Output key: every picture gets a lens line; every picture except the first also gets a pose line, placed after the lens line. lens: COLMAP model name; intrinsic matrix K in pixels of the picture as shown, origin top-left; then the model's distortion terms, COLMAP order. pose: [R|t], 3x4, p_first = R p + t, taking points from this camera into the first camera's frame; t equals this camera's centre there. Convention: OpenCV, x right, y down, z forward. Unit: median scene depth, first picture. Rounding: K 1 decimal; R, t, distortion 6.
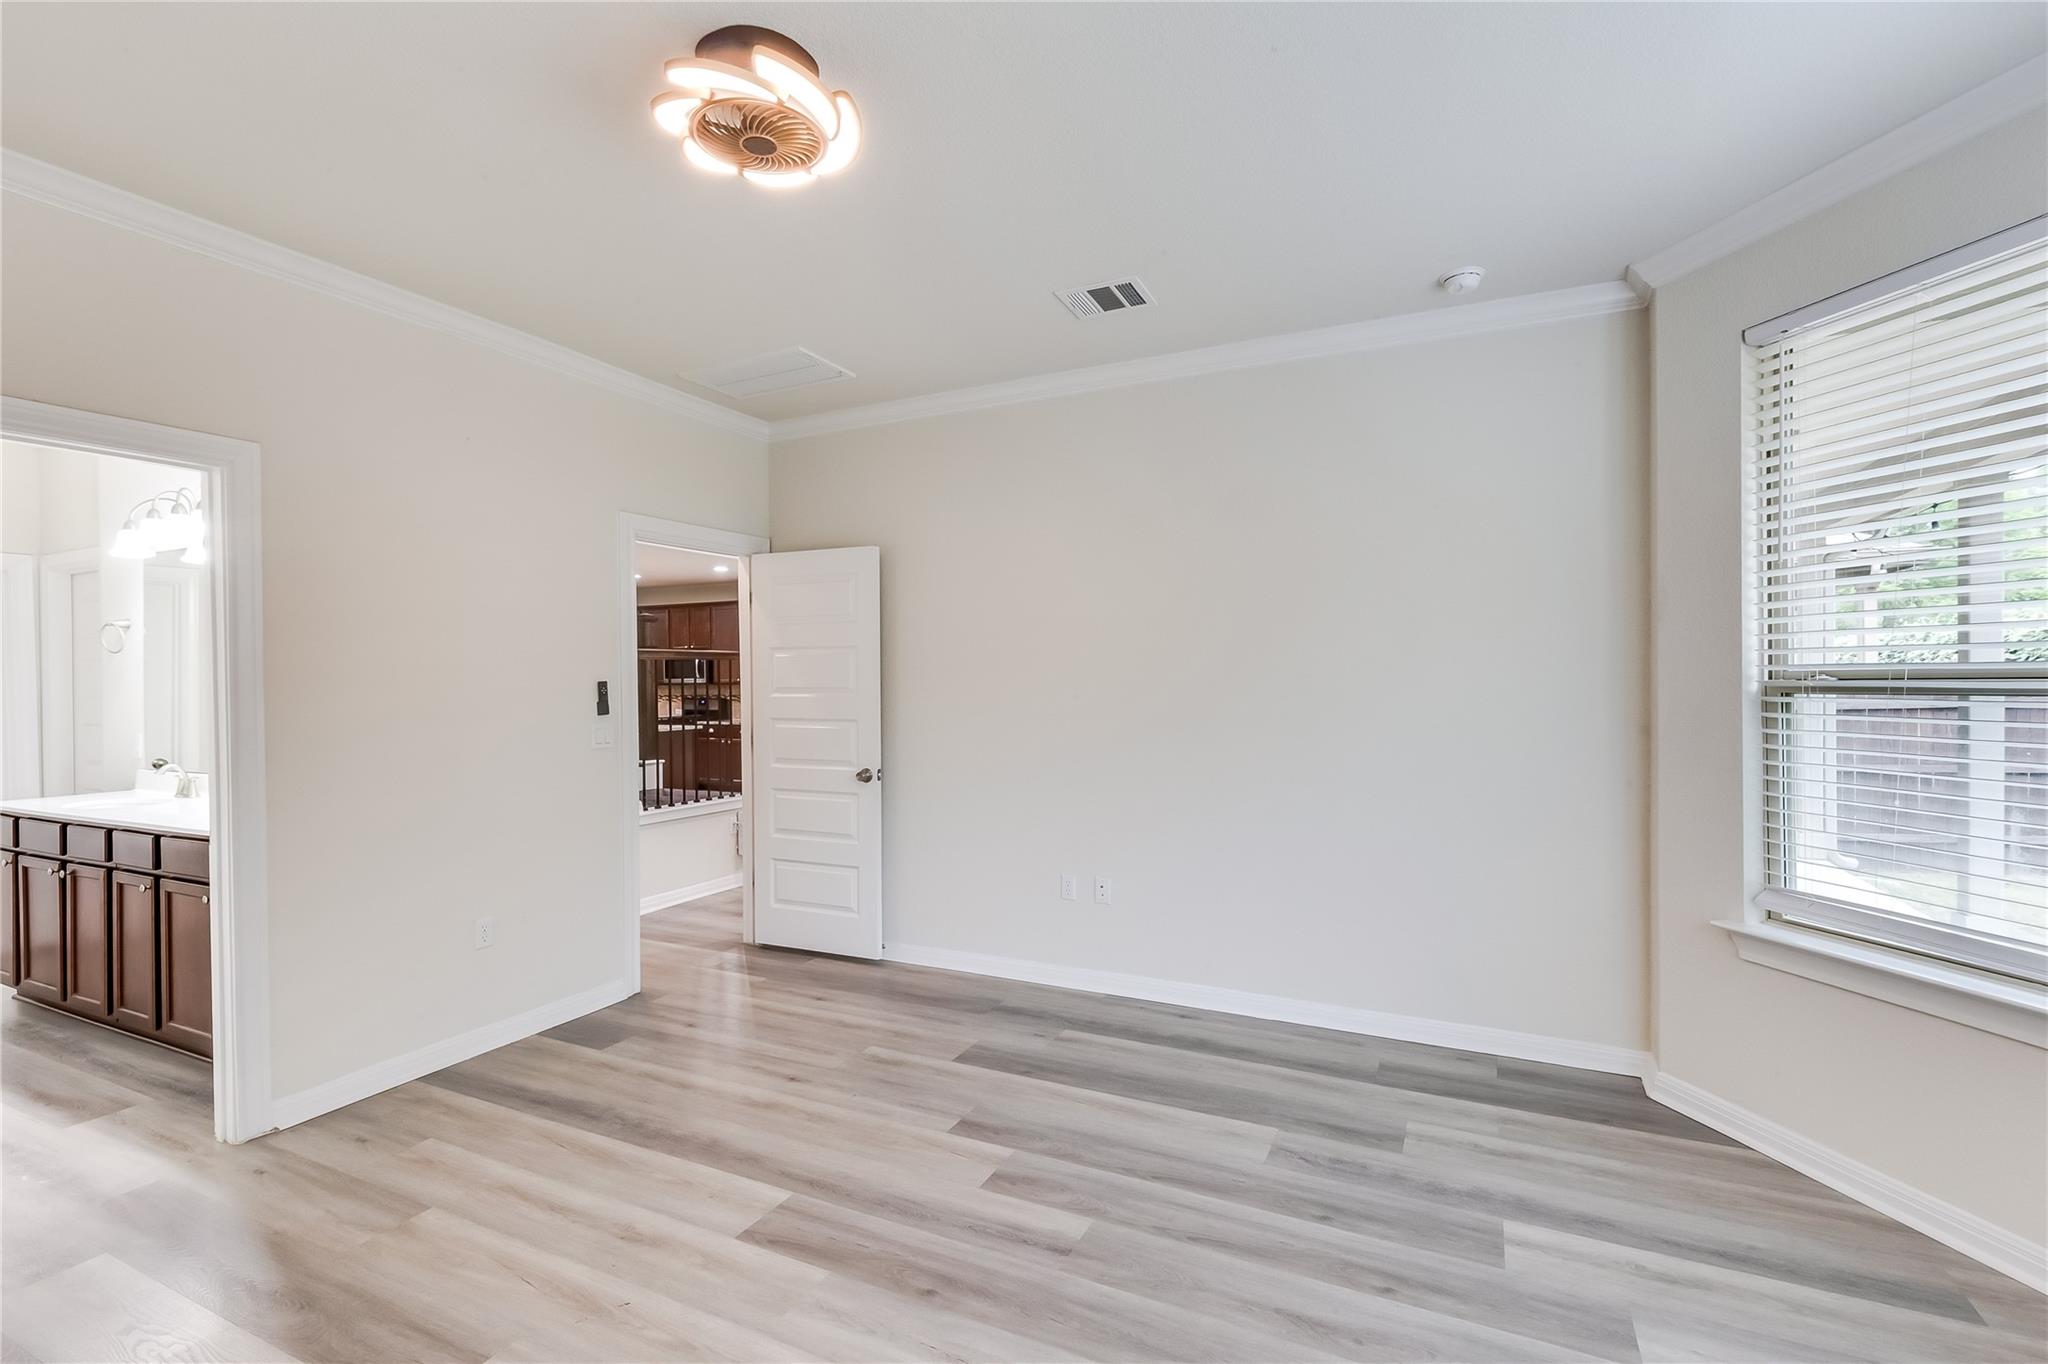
lens RADIAL K [[938.5, 0, 1025.1], [0, 938.5, 682.5], [0, 0, 1]] dist [0.003947, -0.000581]
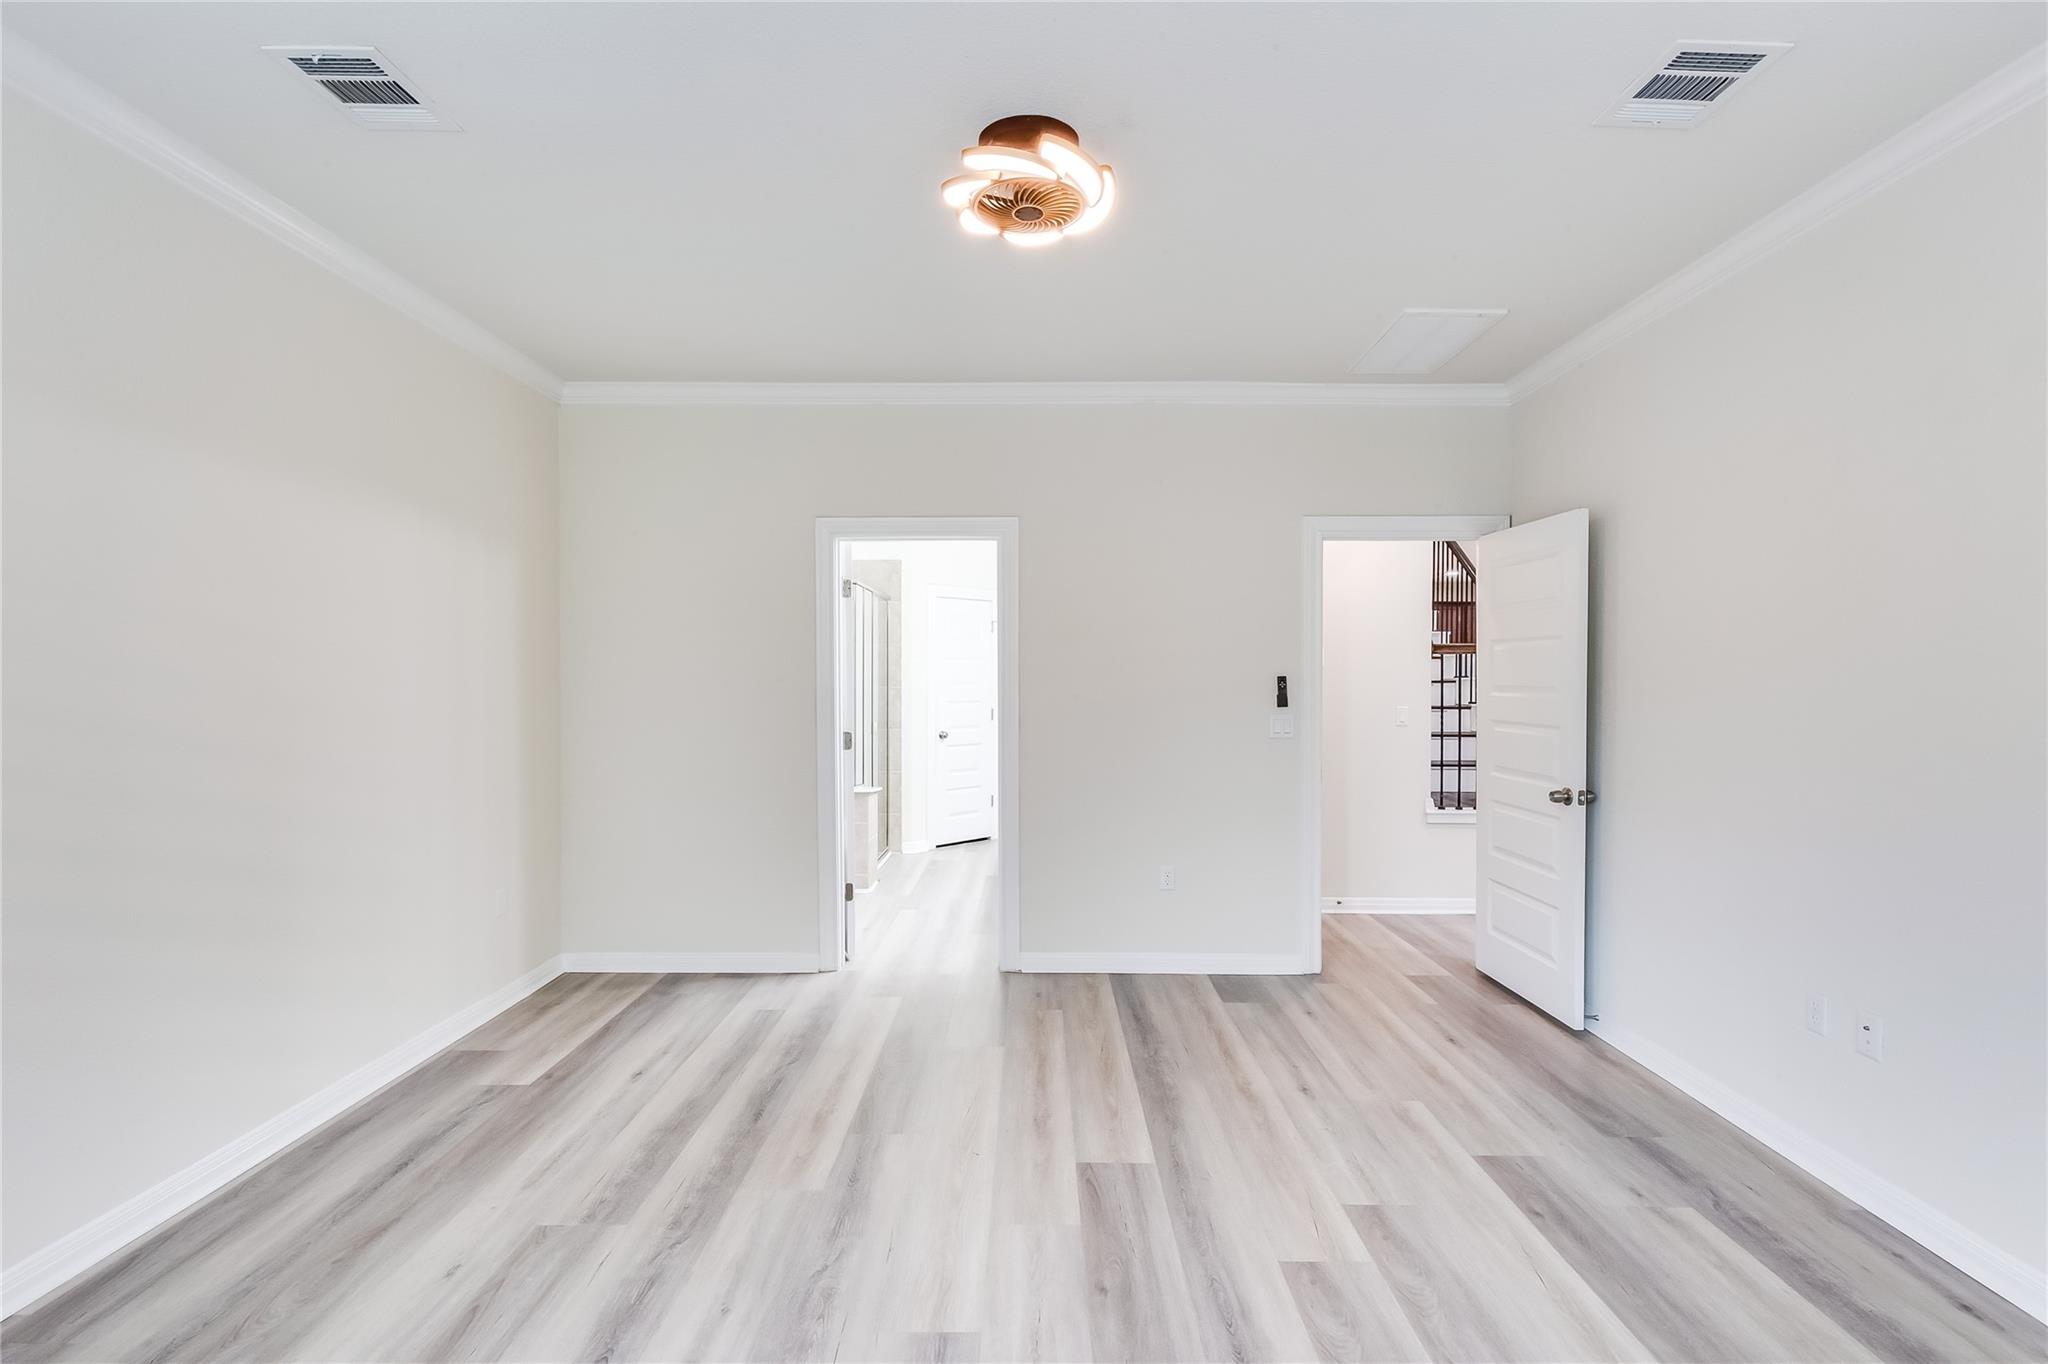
lens RADIAL K [[938.5, 0, 1025.1], [0, 938.5, 682.5], [0, 0, 1]] dist [0.003947, -0.000581]
pose [[0.421791, 0.015317, -0.906564, 0.461777], [-0.010513, 0.999873, 0.012002, -0.004117], [0.906632, 0.004469, 0.421898, 0.305564]]
